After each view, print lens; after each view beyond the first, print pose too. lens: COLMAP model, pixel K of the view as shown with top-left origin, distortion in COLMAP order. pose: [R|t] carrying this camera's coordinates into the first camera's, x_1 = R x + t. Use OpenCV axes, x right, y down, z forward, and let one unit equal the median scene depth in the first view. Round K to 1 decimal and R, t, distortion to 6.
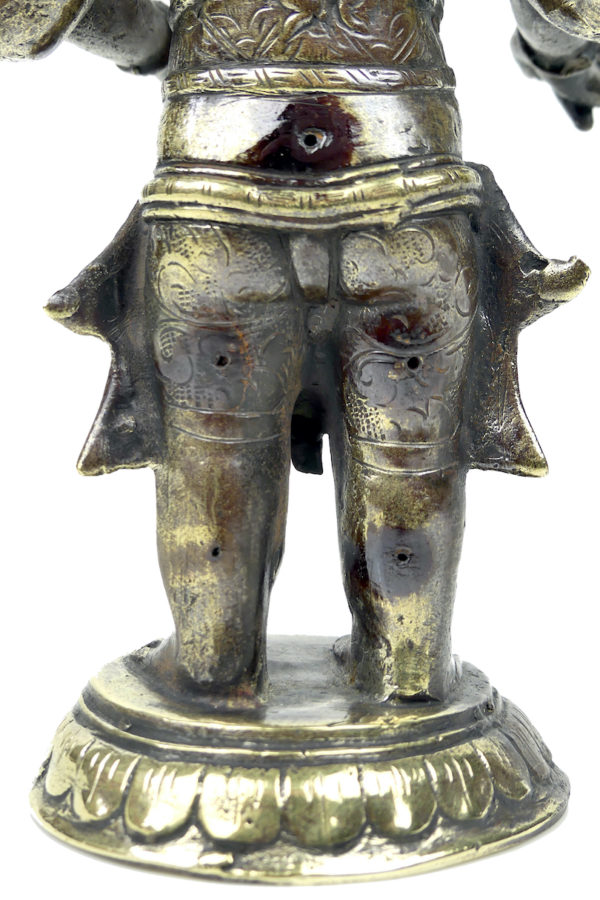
lens RADIAL K [[1517.9, 0, 300.0], [0, 1517.9, 450.0], [0, 0, 1]] dist [-0.148677, -0.040243]
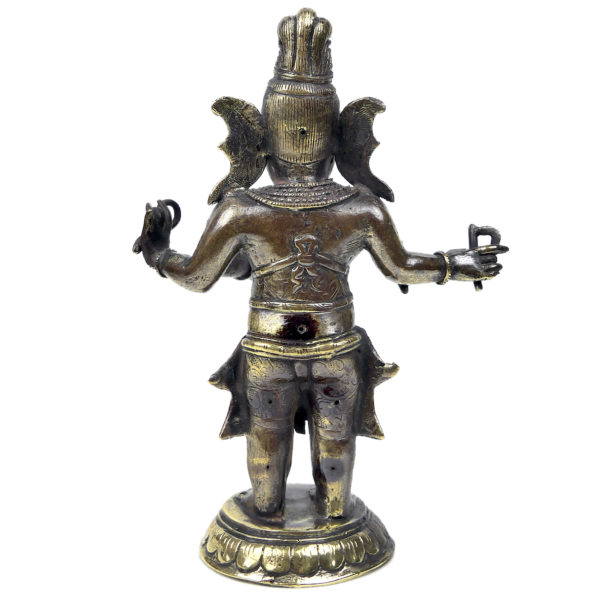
lens RADIAL K [[805.4, 0, 300.0], [0, 805.4, 300.0], [0, 0, 1]] dist [-0.009184, 0.000271]
pose [[0.999993, 0.002901, 0.002403, 0.000539], [-0.002898, 0.999995, -0.001215, -0.249563], [-0.002407, 0.001208, 0.999996, -0.529915]]
